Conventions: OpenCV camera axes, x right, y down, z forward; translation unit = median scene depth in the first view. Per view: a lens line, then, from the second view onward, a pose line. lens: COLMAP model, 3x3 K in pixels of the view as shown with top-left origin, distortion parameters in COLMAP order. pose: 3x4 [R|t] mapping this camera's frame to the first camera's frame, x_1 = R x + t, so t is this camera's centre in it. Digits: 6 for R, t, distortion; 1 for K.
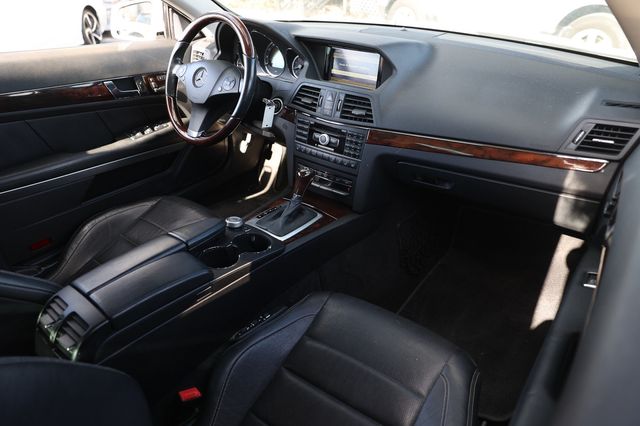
lens RADIAL K [[436.9, 0, 320.0], [0, 436.9, 213.0], [0, 0, 1]] dist [-0.104538, 0.080162]
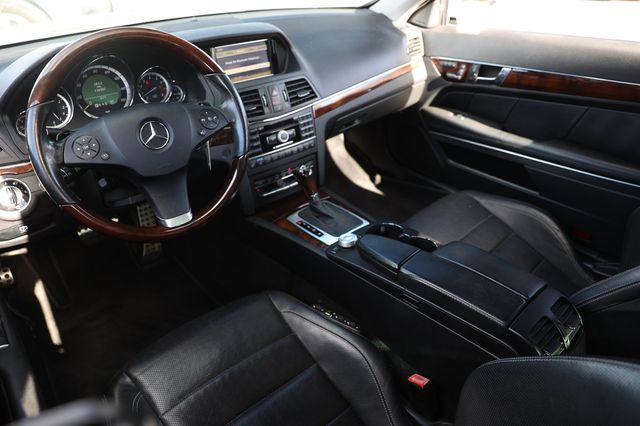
lens RADIAL K [[436.9, 0, 320.0], [0, 436.9, 213.0], [0, 0, 1]] dist [-0.104538, 0.080162]
pose [[0.167601, -0.518219, 0.838665, -0.855323], [0.502929, 0.776620, 0.379373, -0.358753], [-0.847922, 0.358206, 0.390790, 0.626802]]
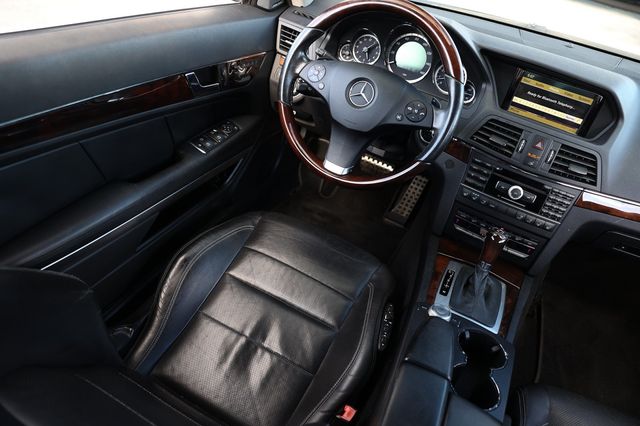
lens RADIAL K [[436.9, 0, 320.0], [0, 436.9, 213.0], [0, 0, 1]] dist [-0.104538, 0.080162]
pose [[0.964145, 0.003222, 0.265356, -0.551079], [-0.041575, 0.989413, 0.139047, -0.227798], [-0.262099, -0.145093, 0.954071, 0.334973]]
